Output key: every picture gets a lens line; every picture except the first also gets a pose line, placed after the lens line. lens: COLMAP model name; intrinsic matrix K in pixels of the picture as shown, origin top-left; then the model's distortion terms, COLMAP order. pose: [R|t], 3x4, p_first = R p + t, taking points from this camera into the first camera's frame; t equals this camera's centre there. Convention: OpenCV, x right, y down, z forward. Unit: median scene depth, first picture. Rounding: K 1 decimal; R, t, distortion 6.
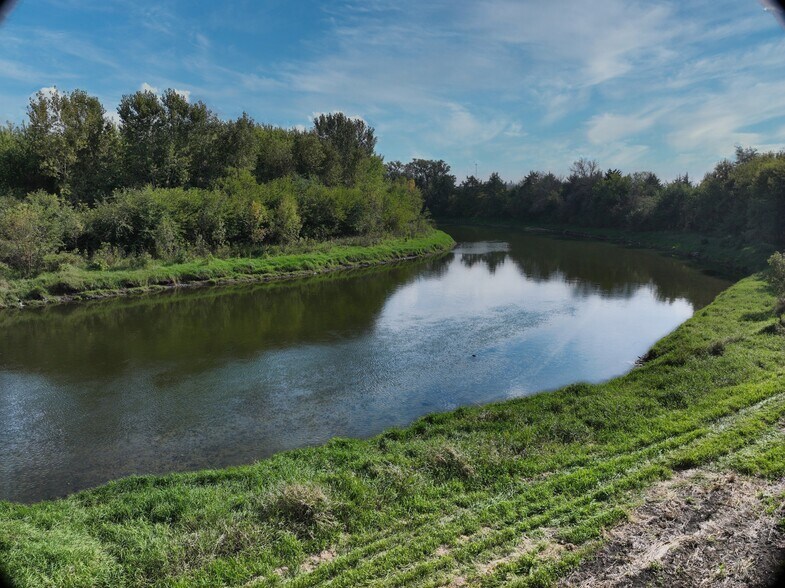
lens RADIAL K [[548.5, 0, 392.5], [0, 548.5, 295.4], [0, 0, 1]] dist [-0.101501, -0.017389]
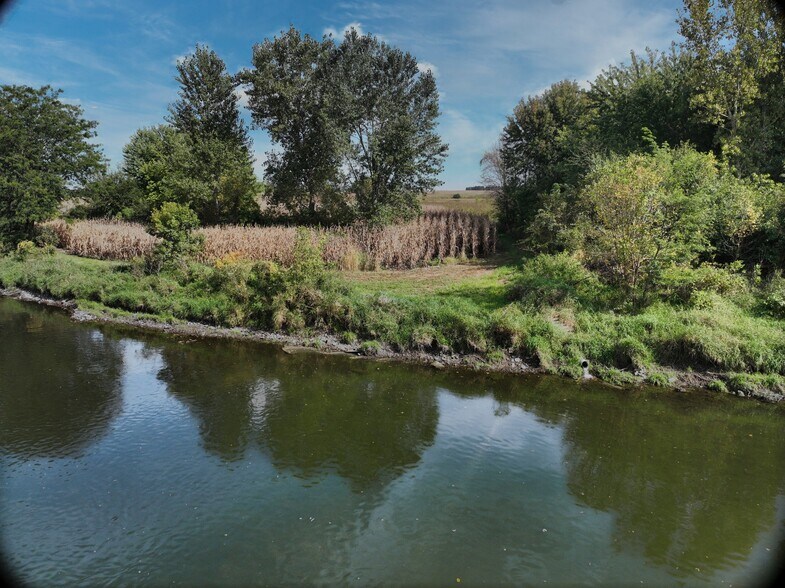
lens RADIAL K [[548.5, 0, 393.2], [0, 548.5, 298.2], [0, 0, 1]] dist [-0.101501, -0.017389]
pose [[0.435081, 0.153547, -0.887202, -0.339993], [-0.146906, 0.984254, 0.098301, -0.060139], [0.888326, 0.087567, 0.450787, 0.560961]]
